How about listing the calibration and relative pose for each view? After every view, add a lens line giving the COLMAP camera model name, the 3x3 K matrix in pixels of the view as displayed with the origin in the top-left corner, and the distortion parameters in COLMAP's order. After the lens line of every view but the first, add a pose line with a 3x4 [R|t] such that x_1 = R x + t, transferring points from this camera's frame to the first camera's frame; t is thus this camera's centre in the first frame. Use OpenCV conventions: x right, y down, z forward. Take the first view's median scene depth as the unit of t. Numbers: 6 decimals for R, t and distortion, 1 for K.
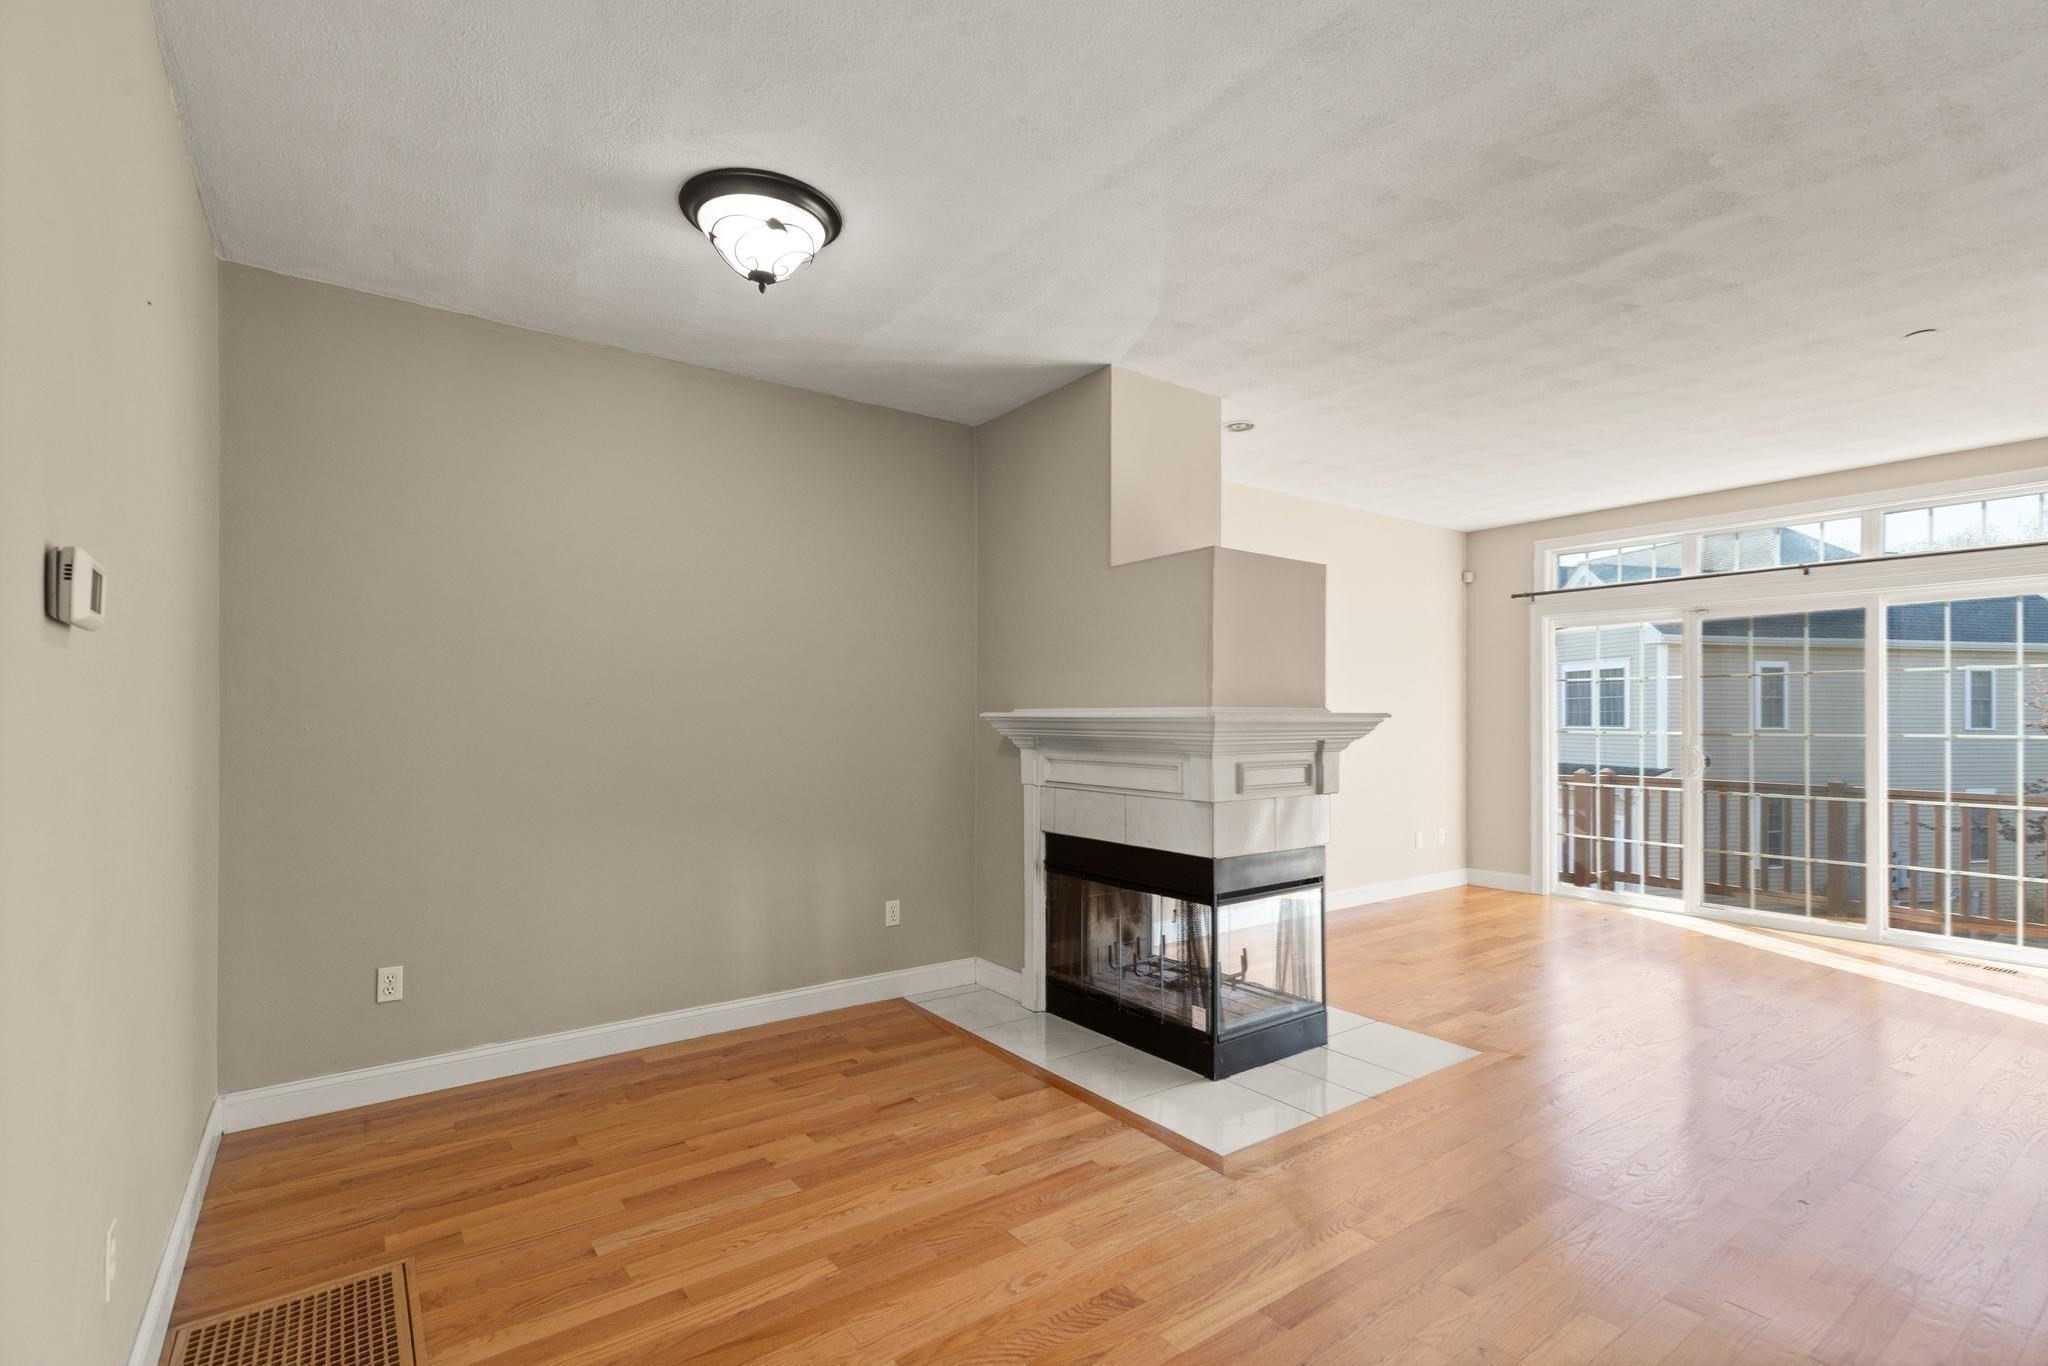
lens RADIAL K [[942.3, 0, 1032.7], [0, 942.3, 694.7], [0, 0, 1]] dist [0.016594, -0.005106]
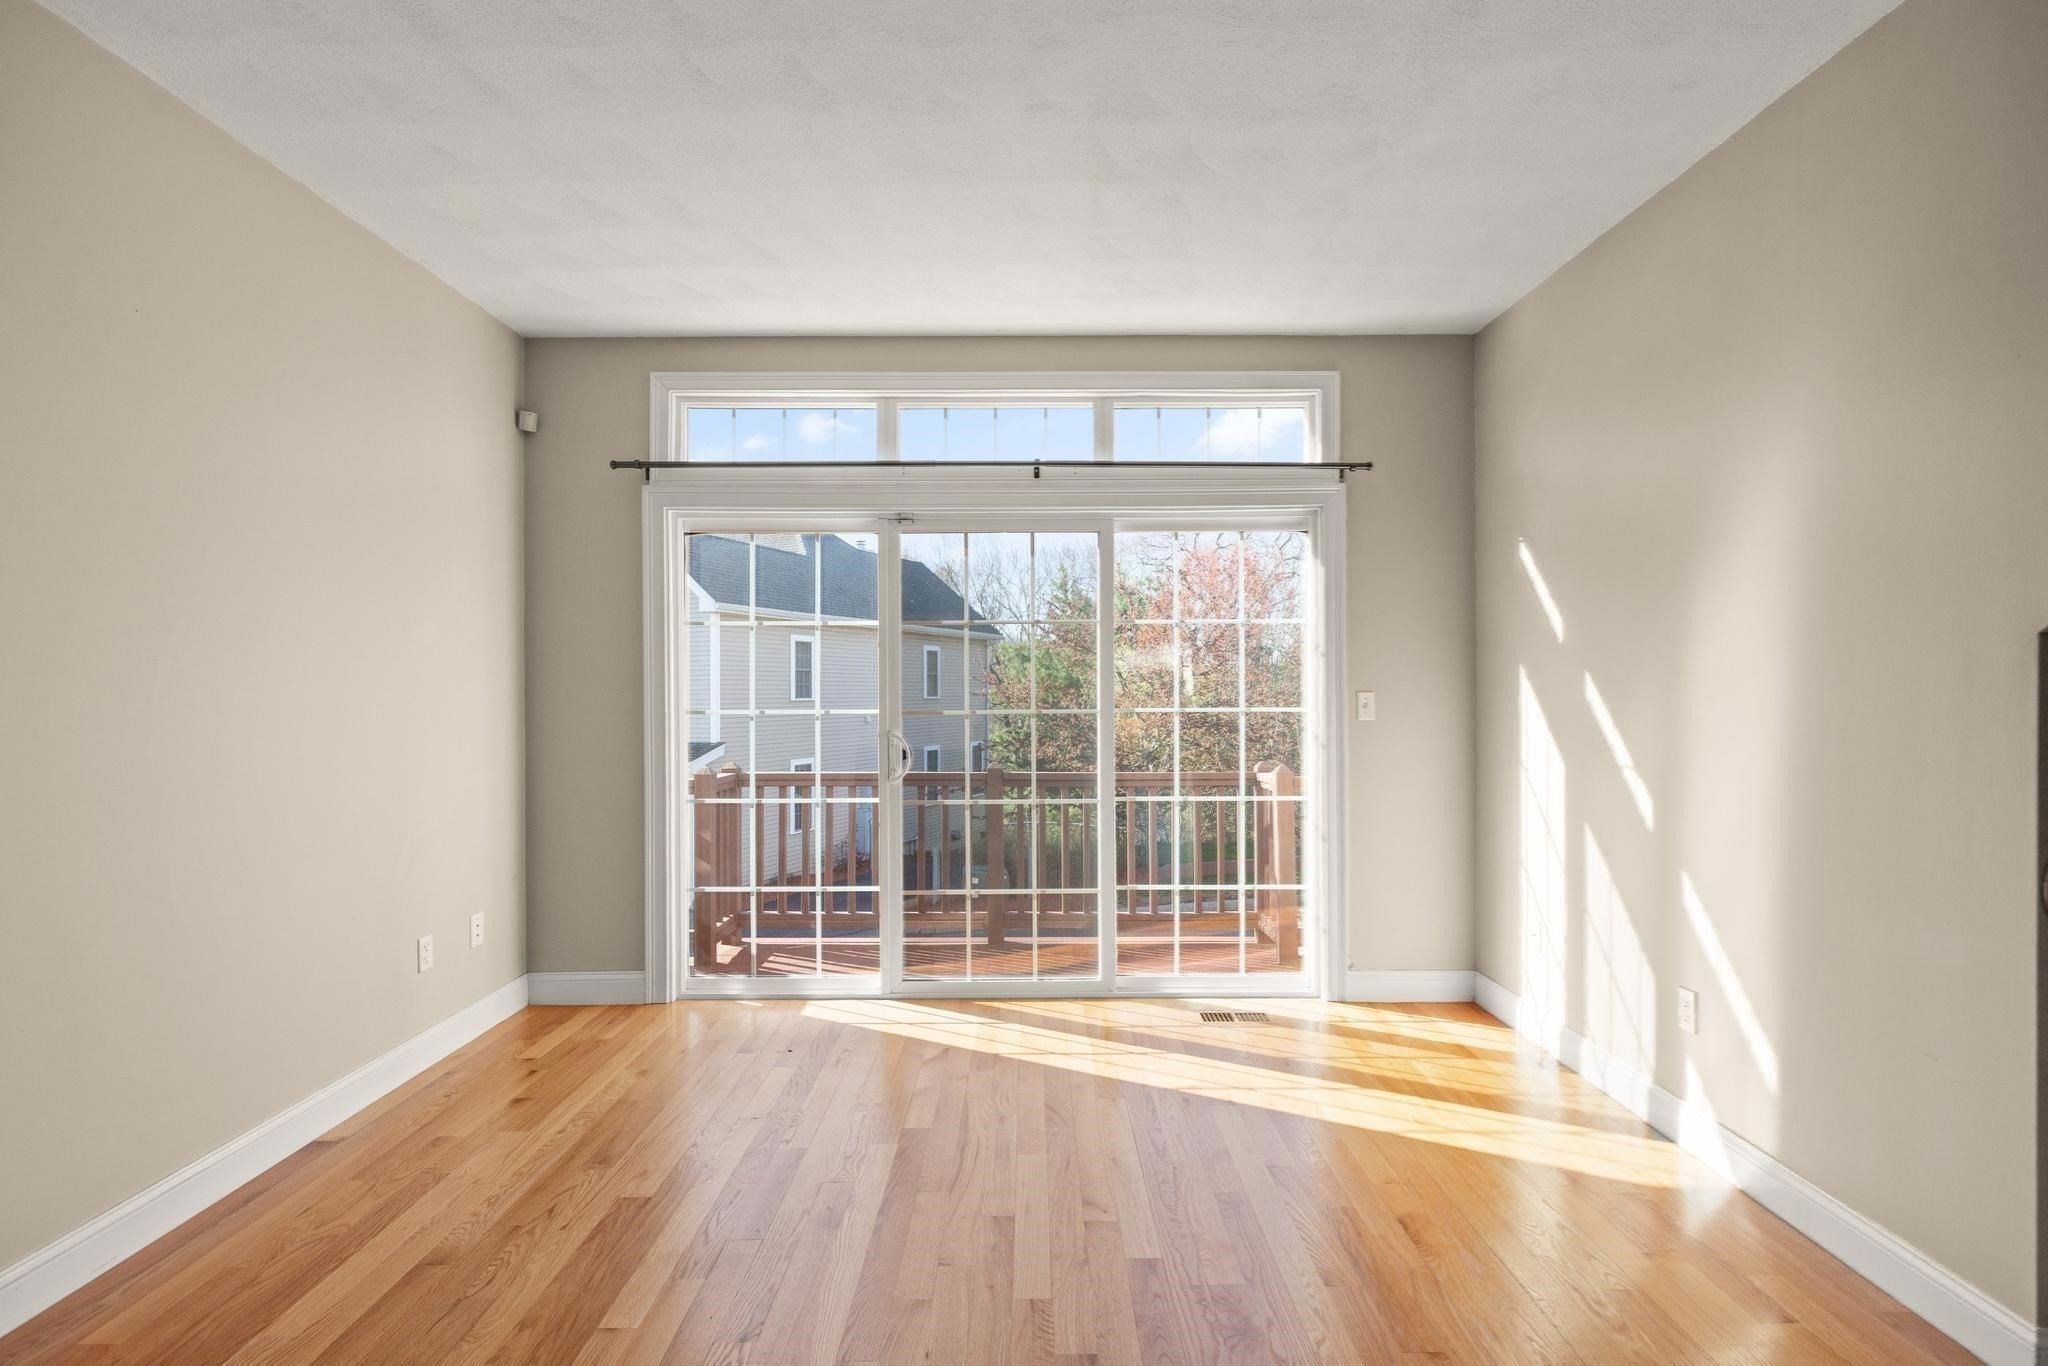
lens RADIAL K [[969.5, 0, 1028.7], [0, 969.5, 708.9], [0, 0, 1]] dist [-0.000705, -0.000175]
pose [[0.595723, -0.019552, 0.802952, 0.203911], [-0.015558, 0.999235, 0.035874, 0.012553], [-0.803039, -0.033864, 0.594964, 0.481068]]
